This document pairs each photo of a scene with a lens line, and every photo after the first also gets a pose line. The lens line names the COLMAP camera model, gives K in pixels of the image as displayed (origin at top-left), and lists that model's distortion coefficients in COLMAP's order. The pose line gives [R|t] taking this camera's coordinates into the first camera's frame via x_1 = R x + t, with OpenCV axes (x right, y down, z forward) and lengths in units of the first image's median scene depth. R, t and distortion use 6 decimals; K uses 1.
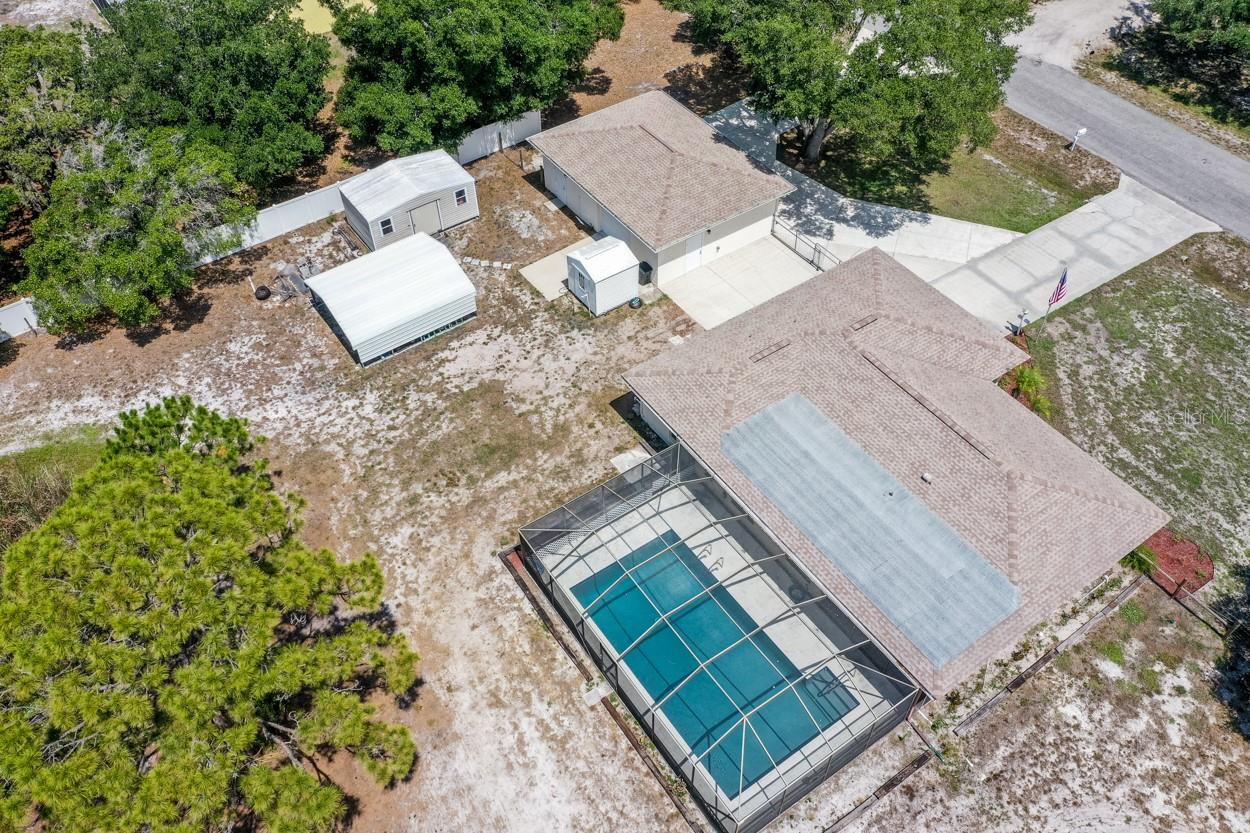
lens RADIAL K [[982.6, 0, 620.4], [0, 982.6, 414.3], [0, 0, 1]] dist [-0.001349, -0.002800]
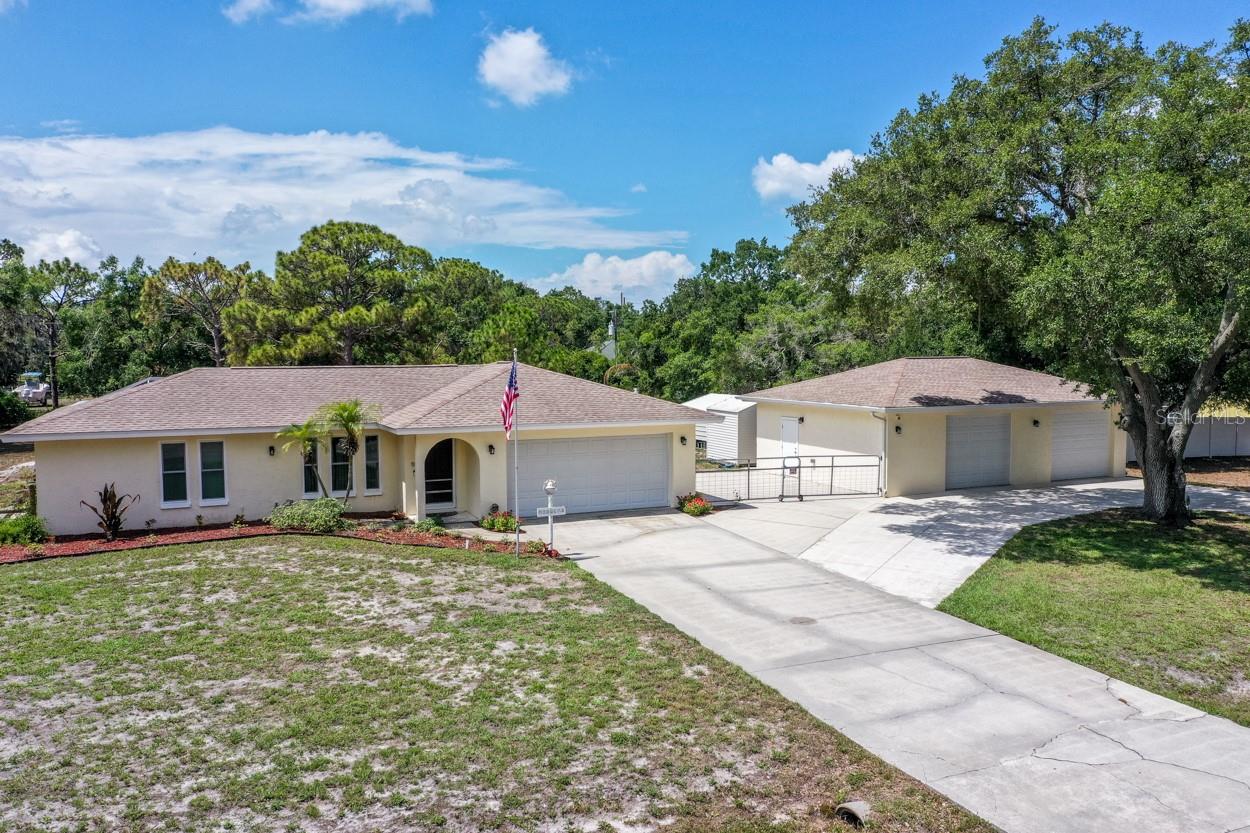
lens RADIAL K [[982.6, 0, 626.2], [0, 982.6, 421.2], [0, 0, 1]] dist [-0.001349, -0.002800]
pose [[-0.175185, 0.084668, -0.980888, 0.859317], [-0.727282, 0.660403, 0.186895, -0.238511], [0.663605, 0.746123, -0.054115, 1.006404]]
